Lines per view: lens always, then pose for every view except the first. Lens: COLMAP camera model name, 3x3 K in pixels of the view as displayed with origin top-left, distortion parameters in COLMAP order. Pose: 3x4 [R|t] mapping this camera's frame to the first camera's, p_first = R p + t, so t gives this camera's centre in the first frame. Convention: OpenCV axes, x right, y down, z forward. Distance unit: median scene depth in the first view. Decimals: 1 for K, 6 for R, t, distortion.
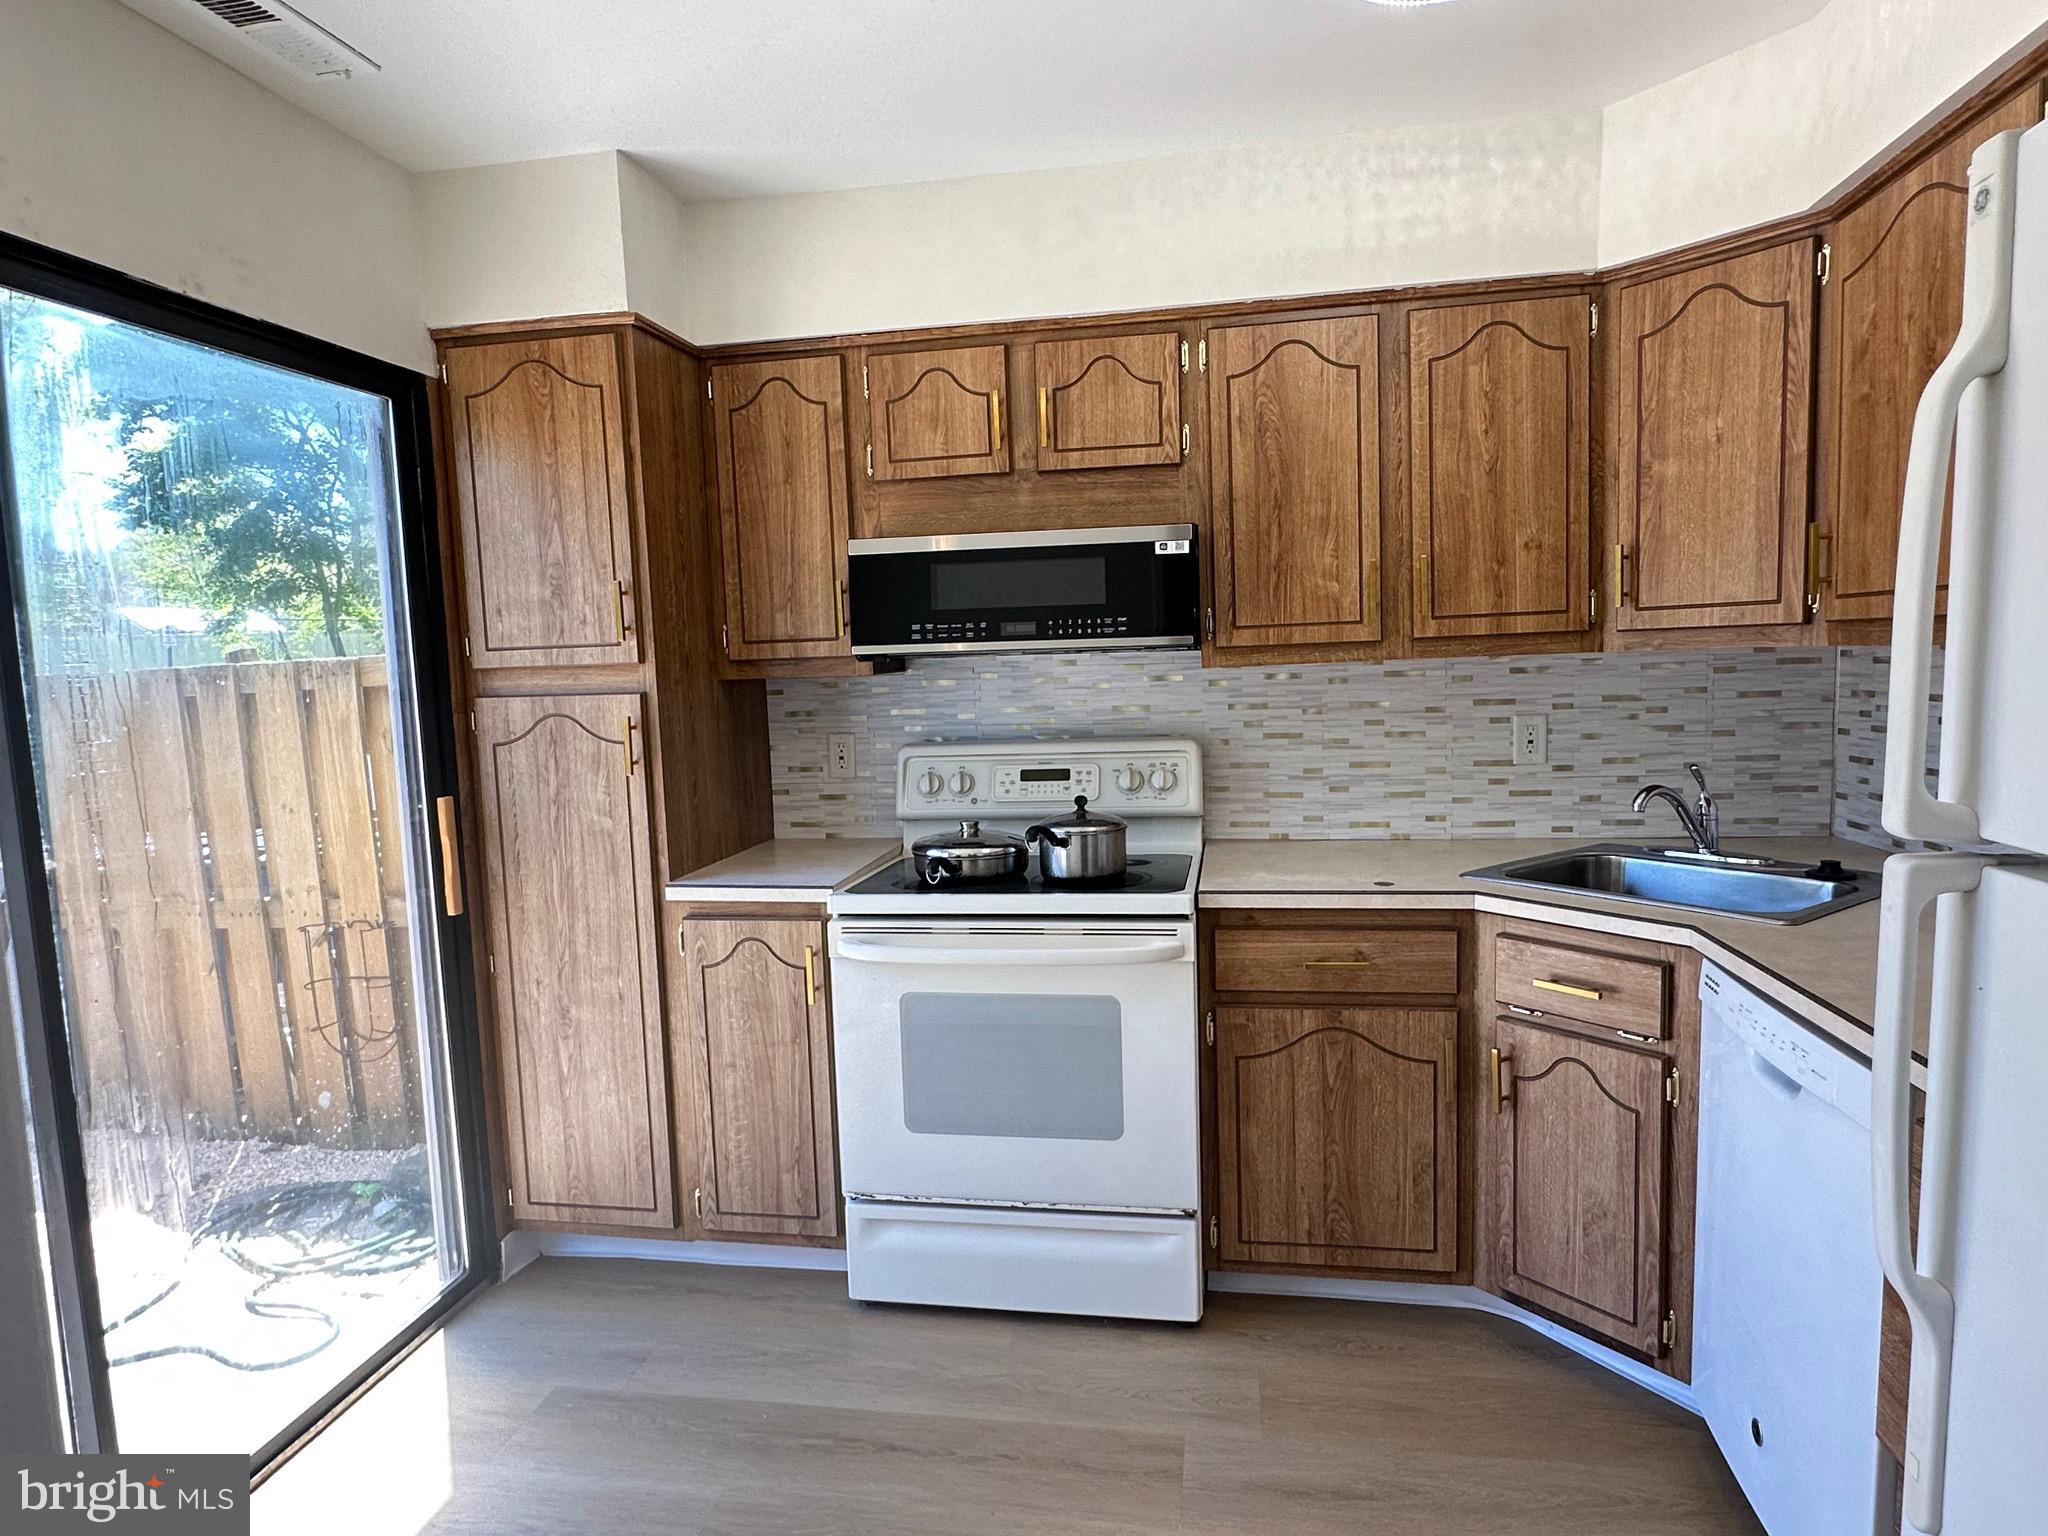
lens RADIAL K [[1186.5, 0, 1025.1], [0, 1186.5, 777.7], [0, 0, 1]] dist [-0.002693, 0.000393]
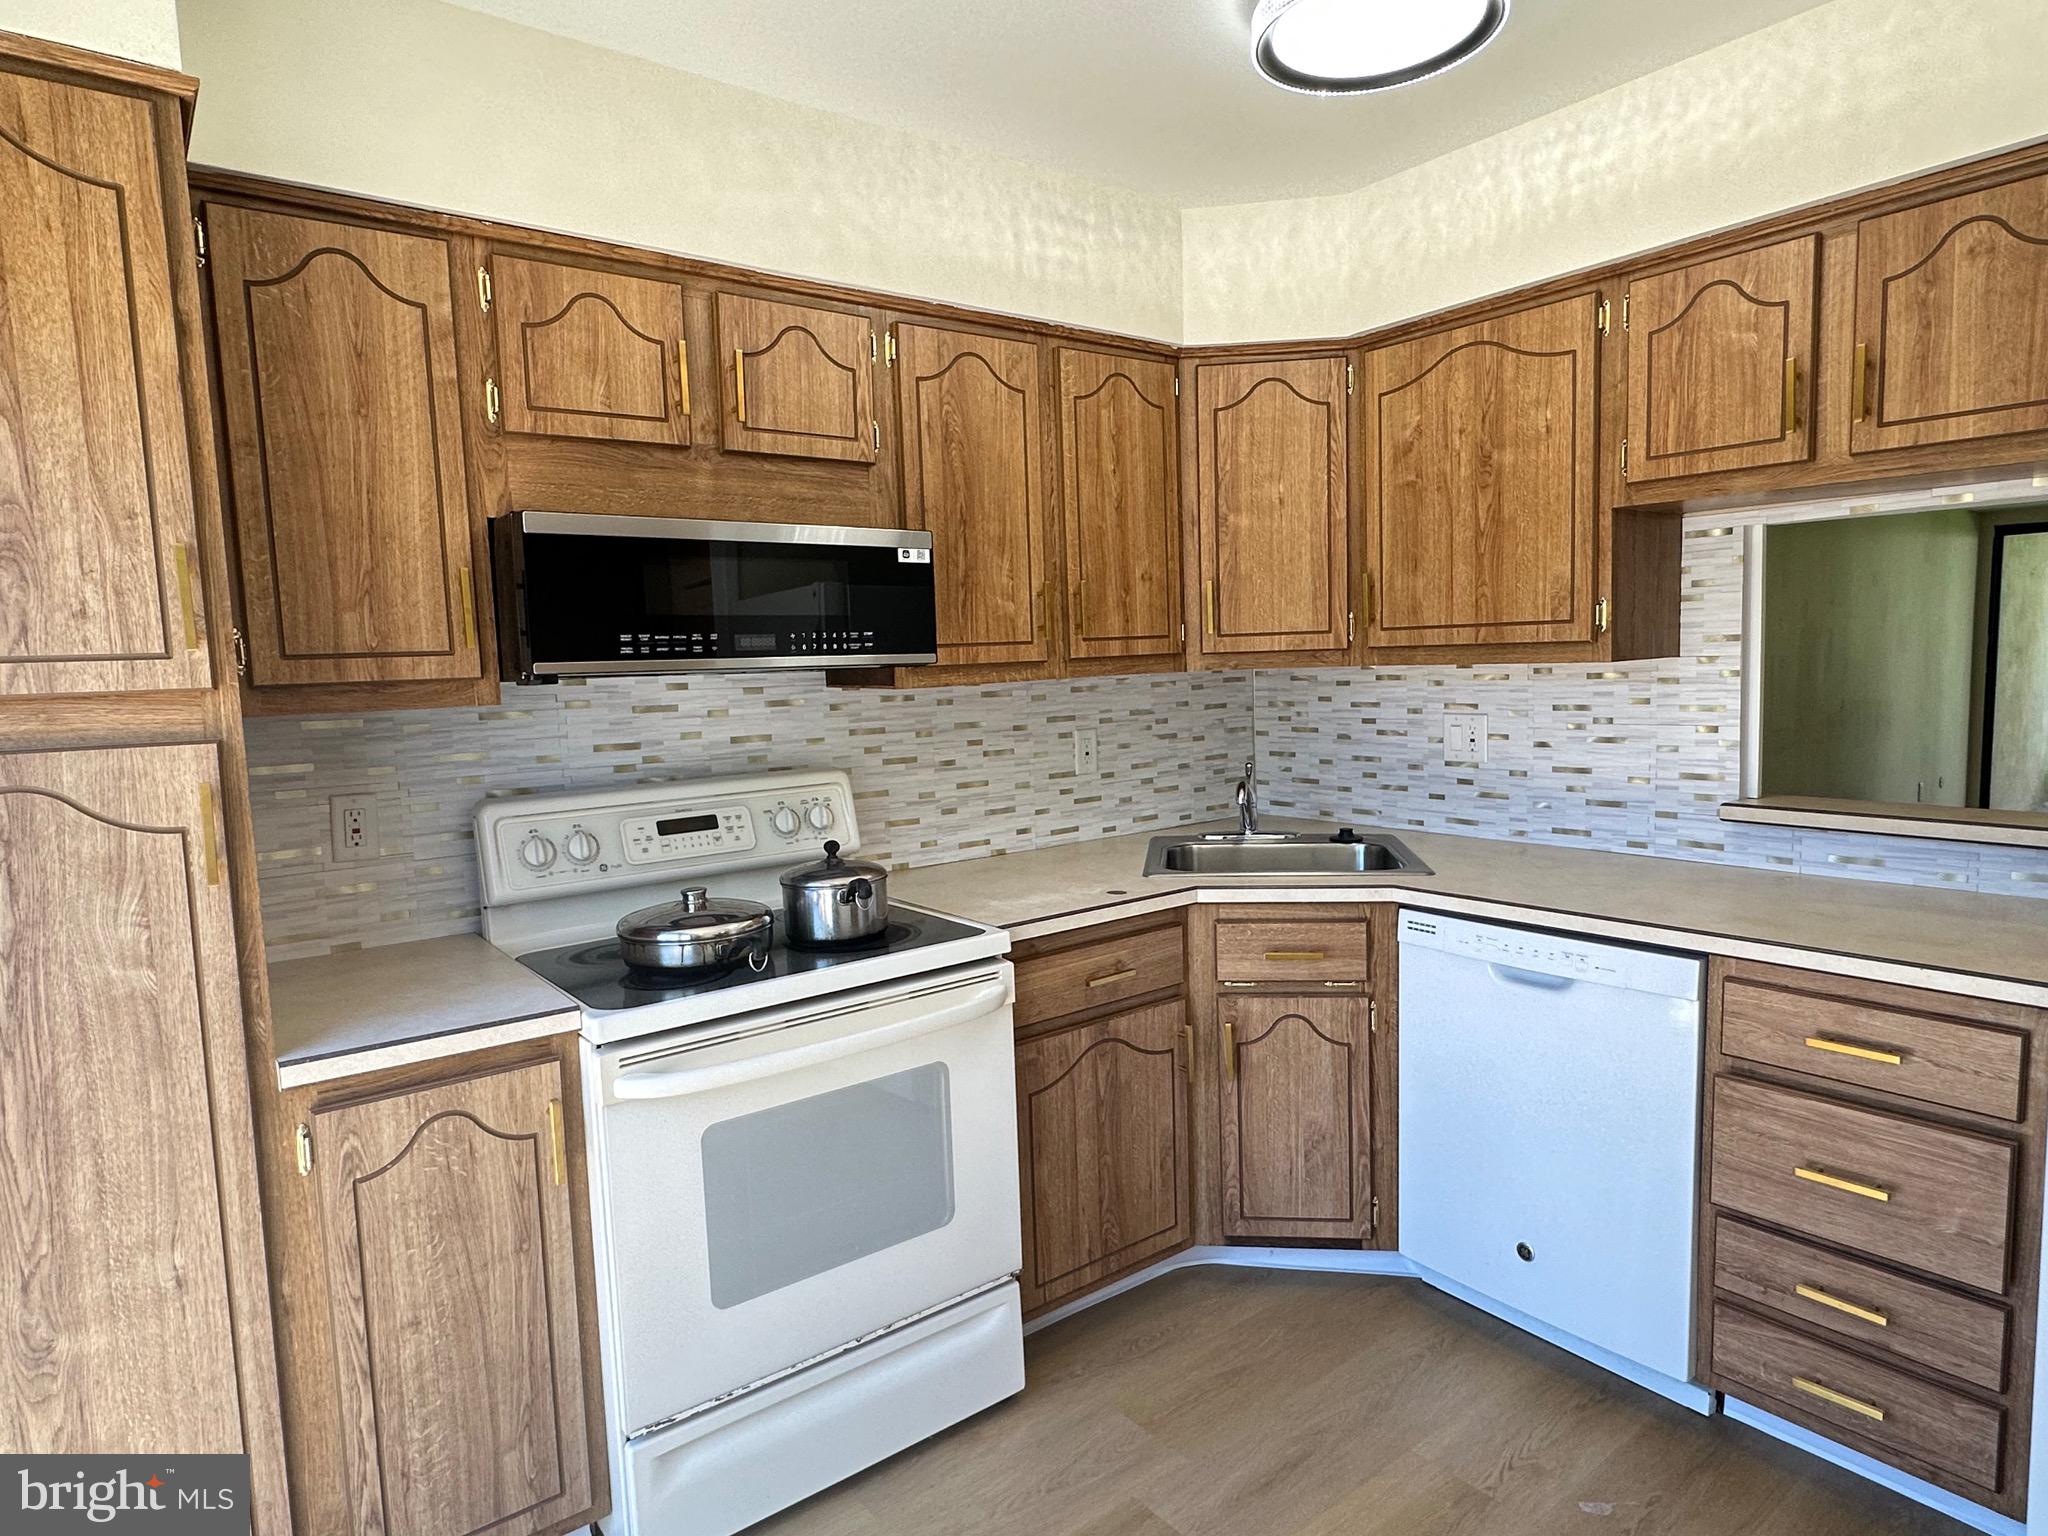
lens RADIAL K [[1186.5, 0, 1021.2], [0, 1186.5, 775.6], [0, 0, 1]] dist [-0.002693, 0.000393]
pose [[0.677660, -0.062886, 0.732681, -0.475441], [0.083396, 0.996481, 0.008395, -0.026665], [-0.730631, 0.055414, 0.680520, 0.320159]]
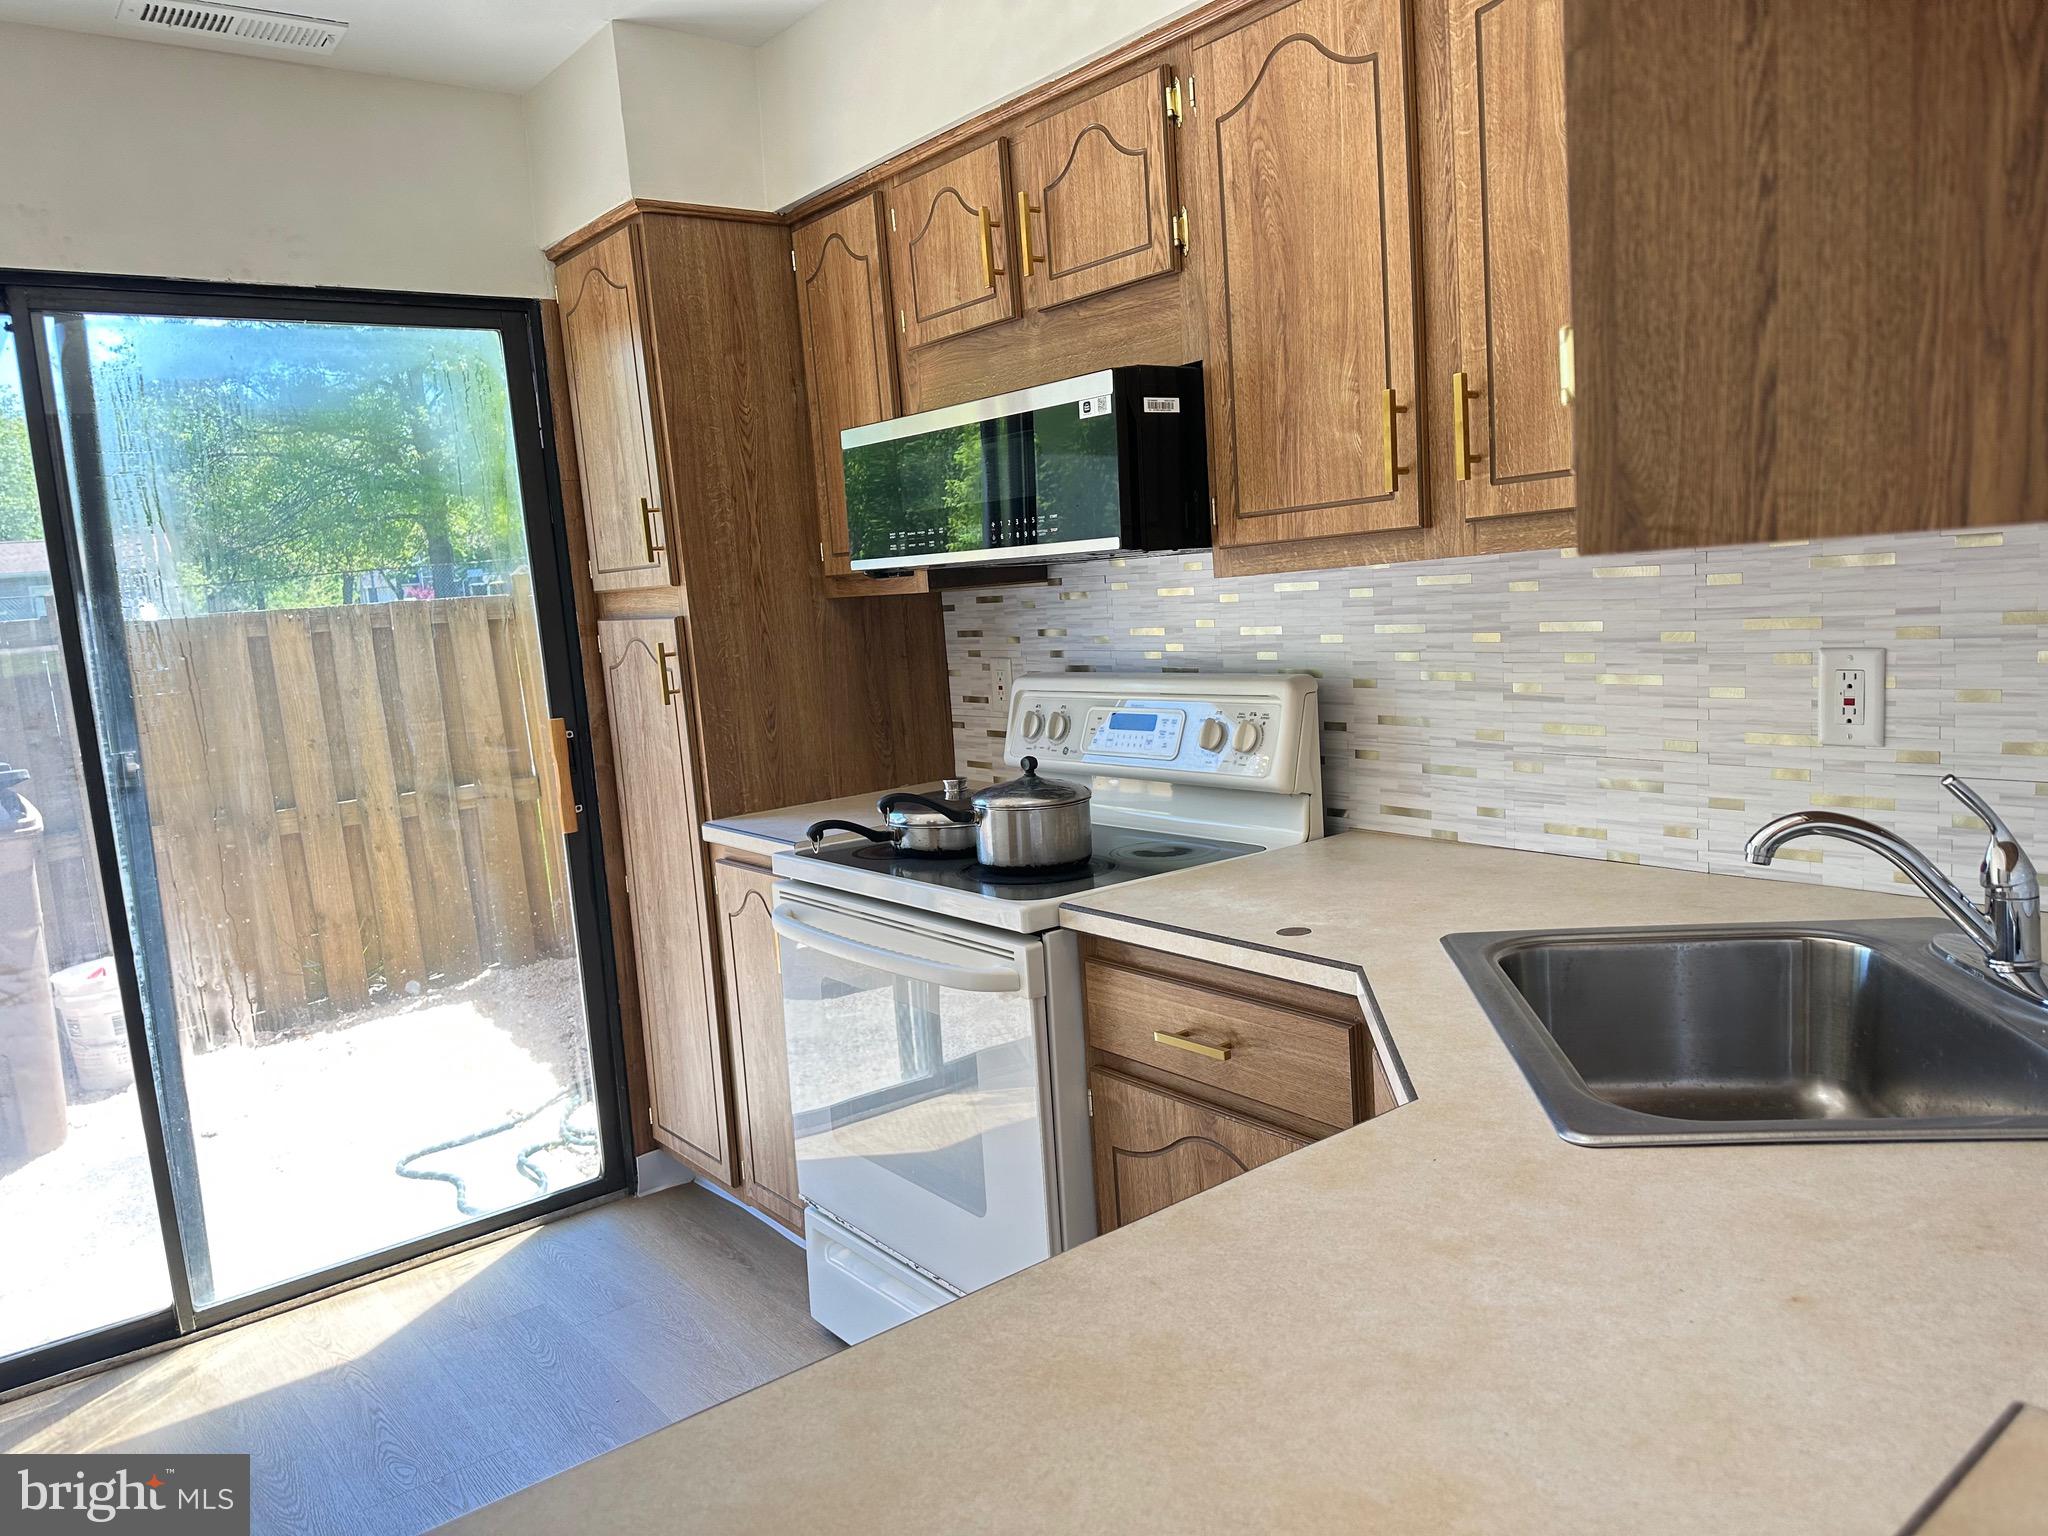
lens RADIAL K [[1459.1, 0, 1018.4], [0, 1459.1, 783.1], [0, 0, 1]] dist [0.072550, -0.025317]
pose [[0.740396, 0.074930, -0.667982, 0.650384], [-0.022114, 0.995945, 0.087209, -0.047632], [0.671807, -0.049797, 0.739050, 0.315989]]
